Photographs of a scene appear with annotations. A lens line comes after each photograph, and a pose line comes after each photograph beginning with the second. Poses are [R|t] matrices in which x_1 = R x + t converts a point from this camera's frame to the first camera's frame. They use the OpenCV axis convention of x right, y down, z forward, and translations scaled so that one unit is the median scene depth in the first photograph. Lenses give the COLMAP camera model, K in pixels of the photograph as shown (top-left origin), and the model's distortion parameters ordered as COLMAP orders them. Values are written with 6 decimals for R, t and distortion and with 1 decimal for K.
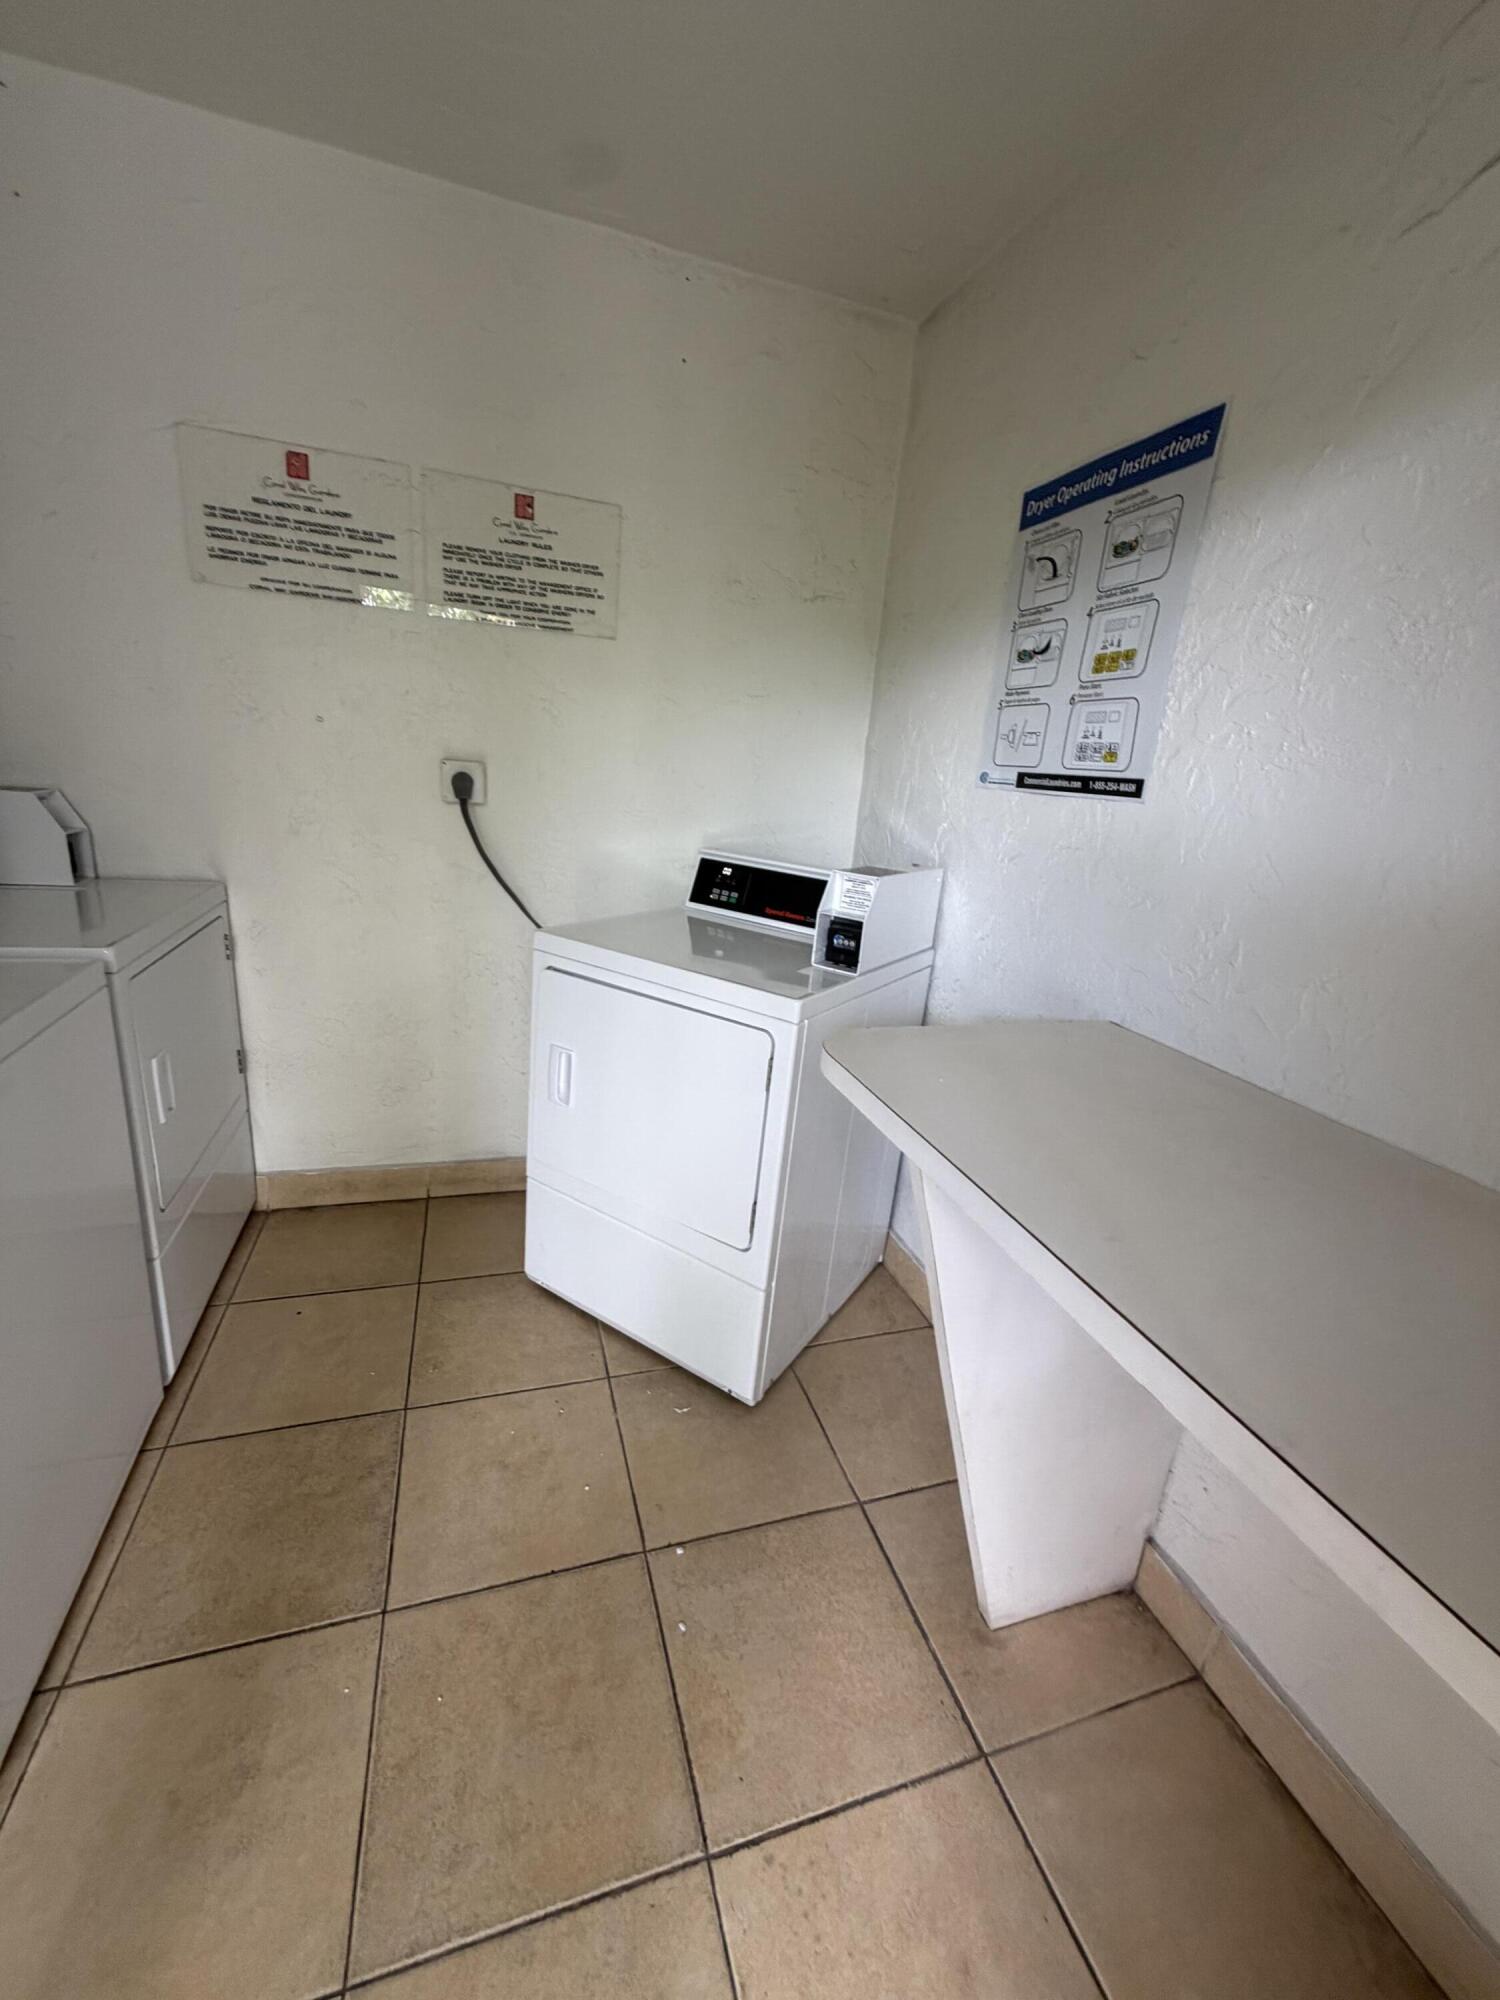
lens RADIAL K [[794.0, 0, 747.9], [0, 794.0, 990.4], [0, 0, 1]] dist [-0.000744, -0.000159]
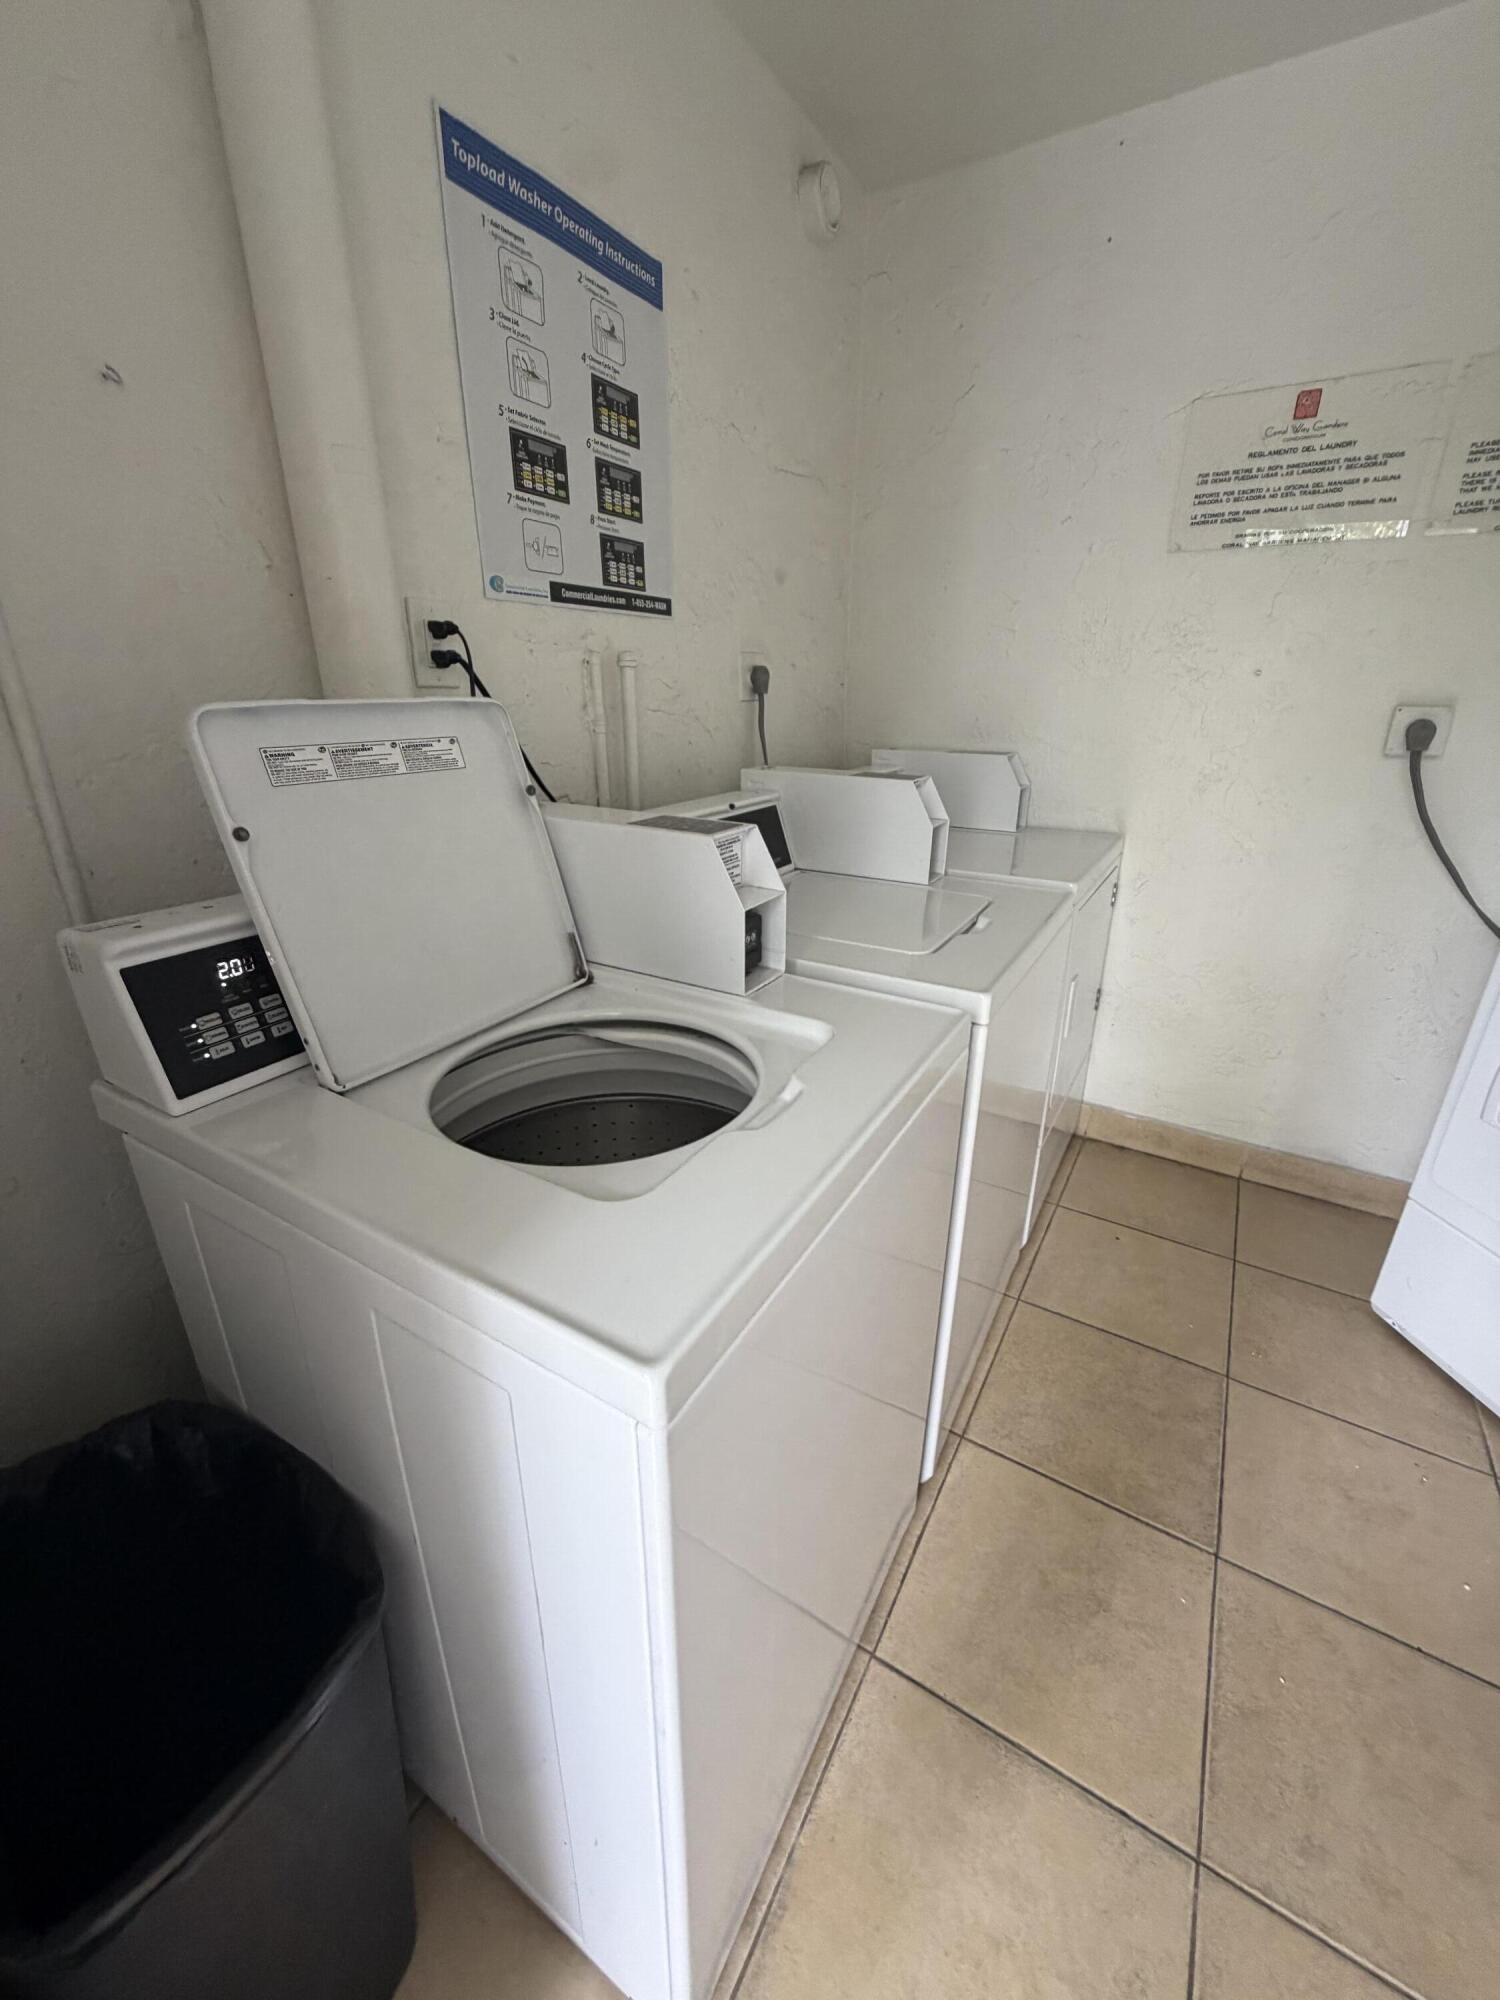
lens RADIAL K [[794.0, 0, 747.9], [0, 794.0, 990.4], [0, 0, 1]] dist [-0.000744, -0.000159]
pose [[0.648896, 0.187674, -0.737369, -0.160974], [-0.161736, 0.980978, 0.107347, 0.042162], [0.743489, 0.049602, 0.666907, -0.109682]]
